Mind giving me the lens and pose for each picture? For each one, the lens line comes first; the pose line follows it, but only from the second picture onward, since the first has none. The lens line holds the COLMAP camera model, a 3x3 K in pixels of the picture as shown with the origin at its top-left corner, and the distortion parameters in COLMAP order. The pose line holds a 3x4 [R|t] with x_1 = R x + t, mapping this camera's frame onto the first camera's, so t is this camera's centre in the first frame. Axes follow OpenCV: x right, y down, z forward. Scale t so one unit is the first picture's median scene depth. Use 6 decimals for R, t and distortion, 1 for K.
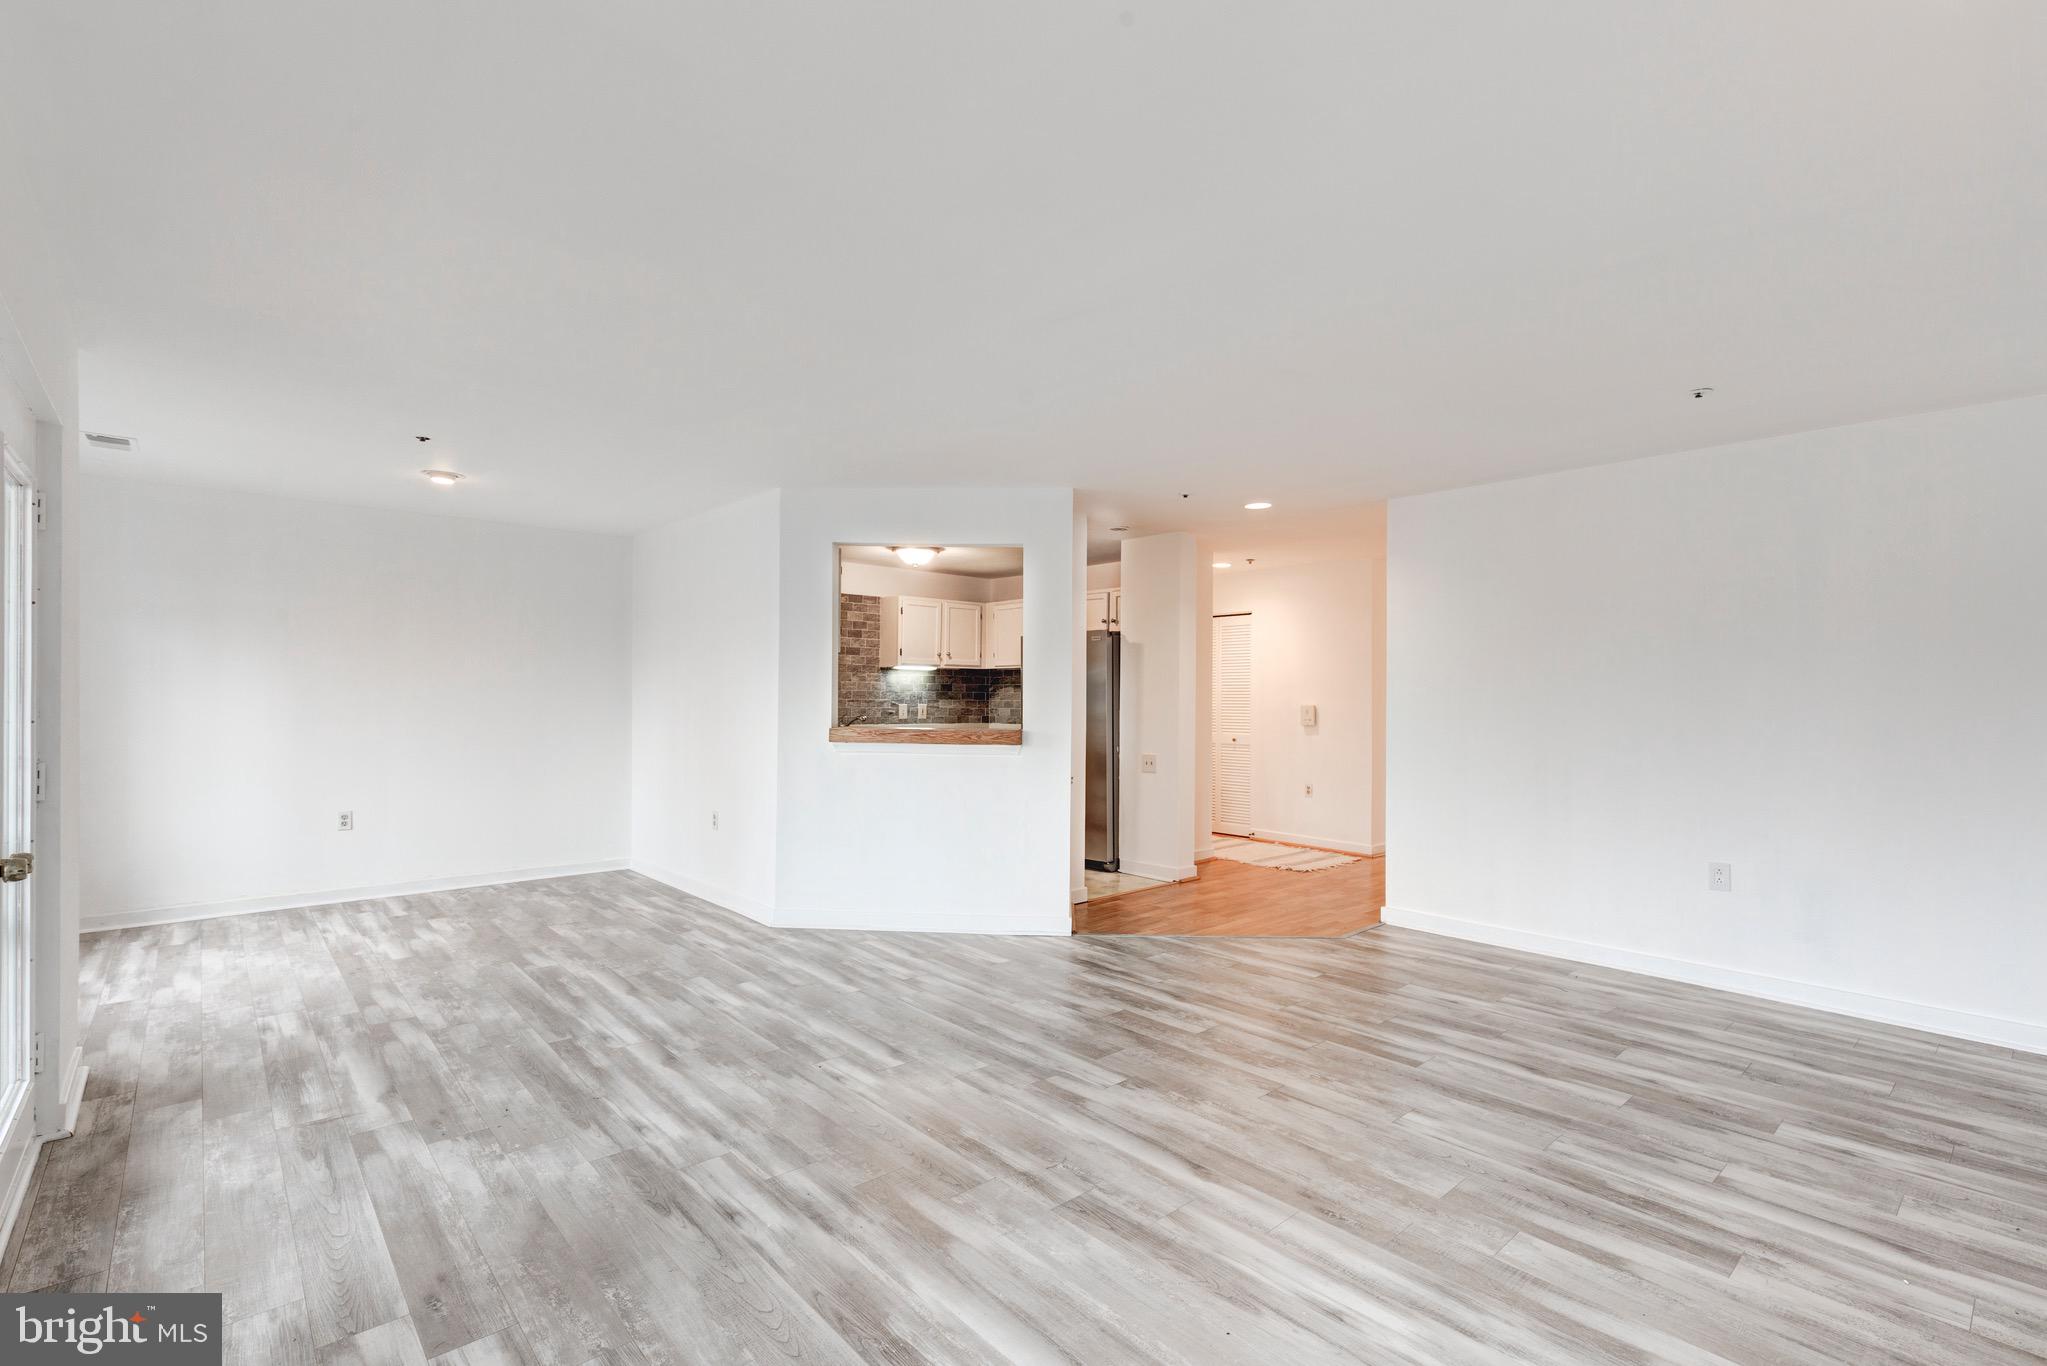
lens RADIAL K [[934.3, 0, 1001.7], [0, 934.3, 695.4], [0, 0, 1]] dist [0.008358, -0.004352]
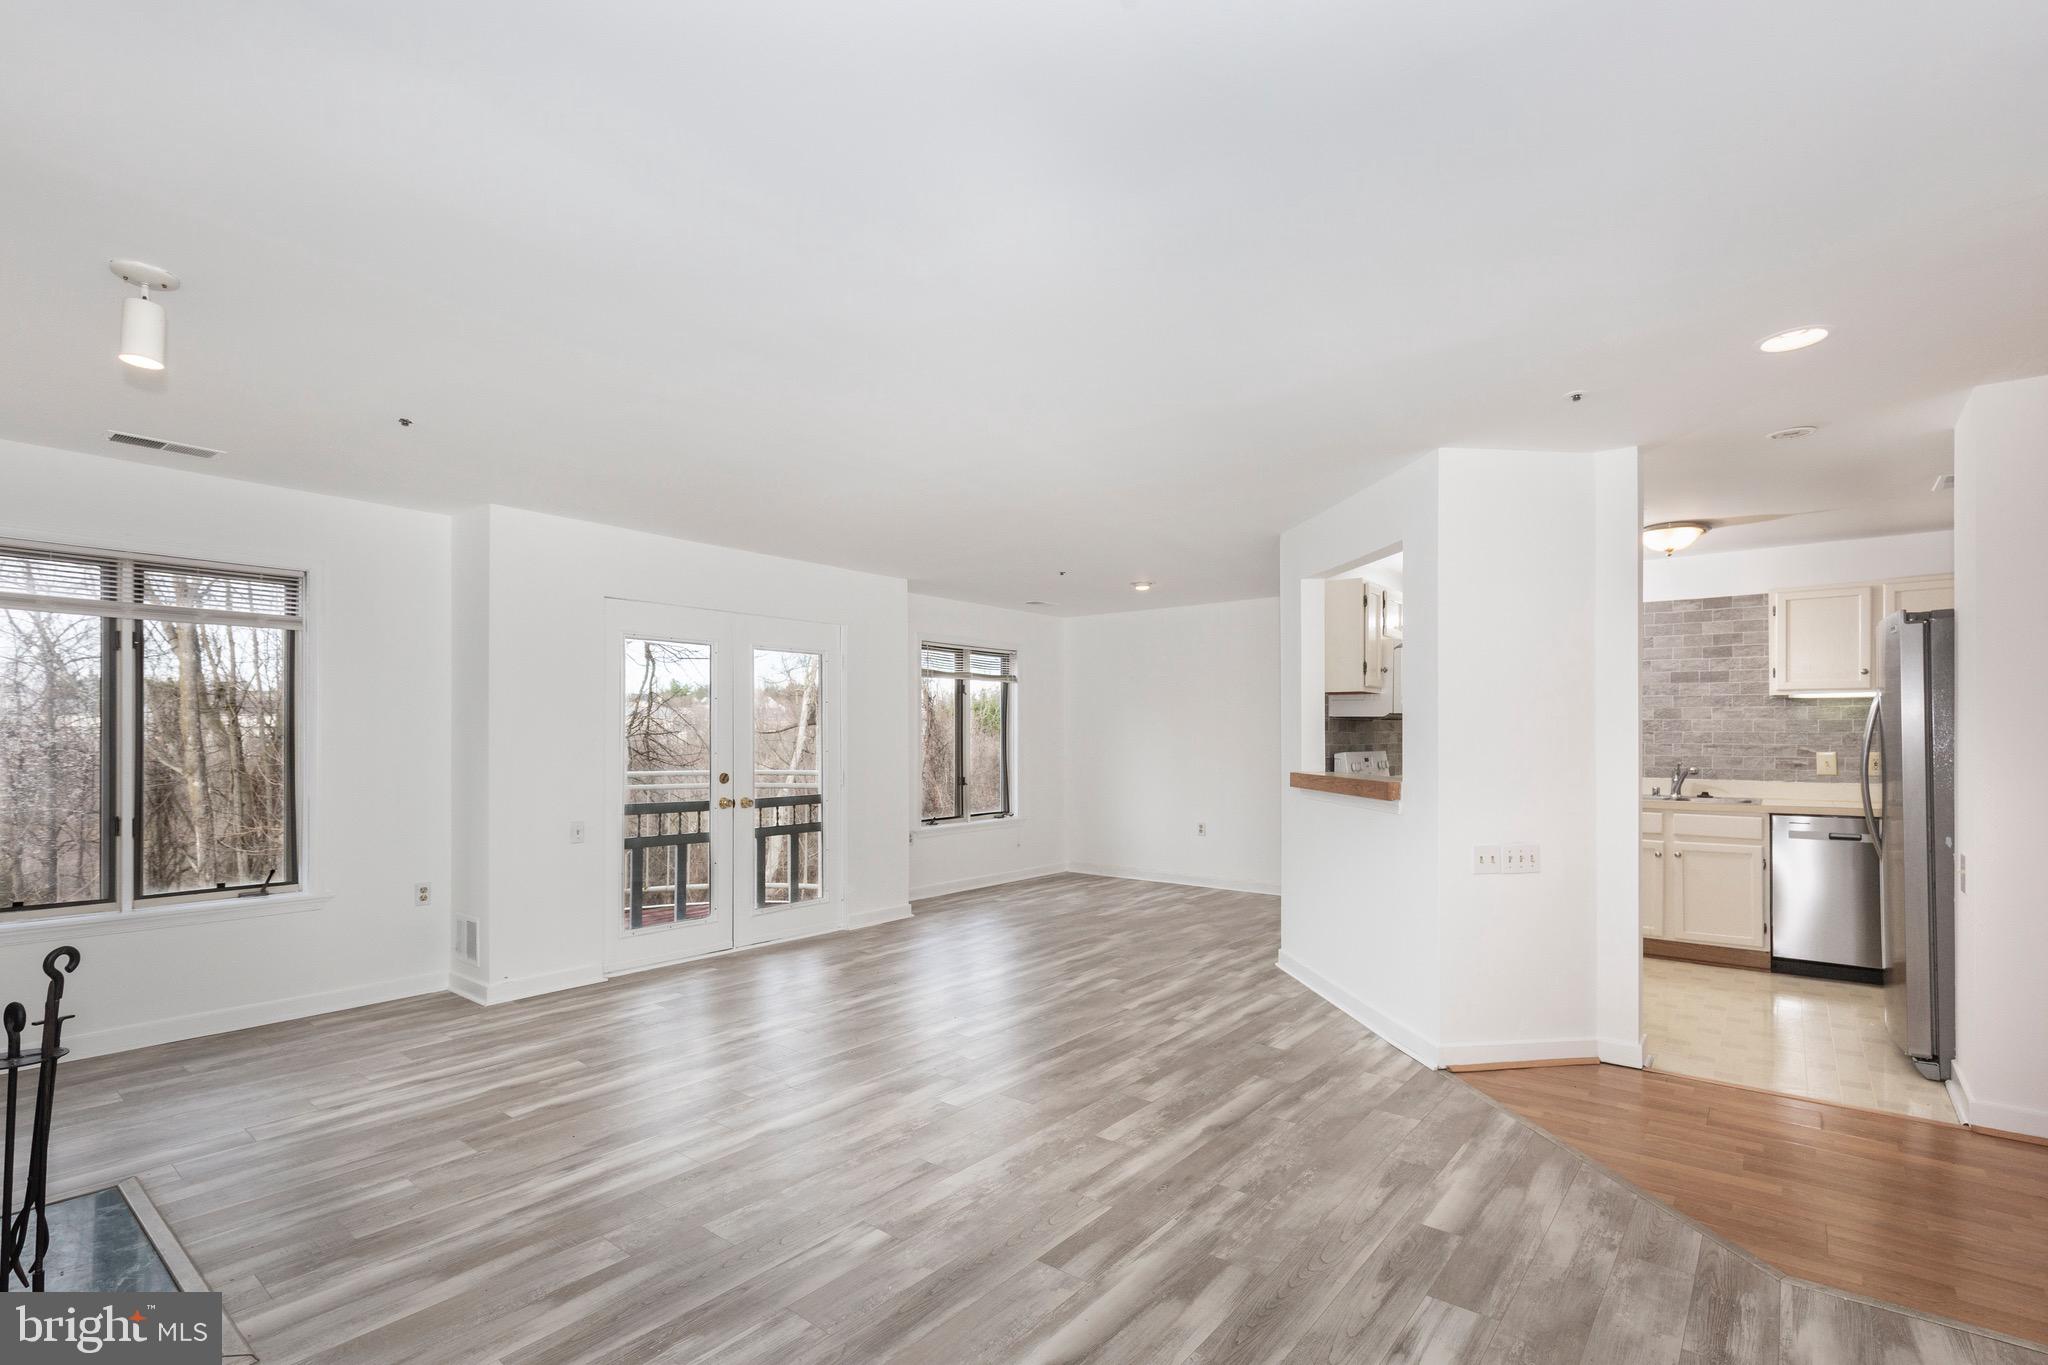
lens RADIAL K [[934.7, 0, 1015.3], [0, 934.7, 730.9], [0, 0, 1]] dist [0.008358, -0.004352]
pose [[0.166442, -0.011568, -0.985983, 1.039241], [0.002930, 0.999933, -0.011237, 0.001626], [0.986047, -0.001019, 0.166465, 0.783106]]
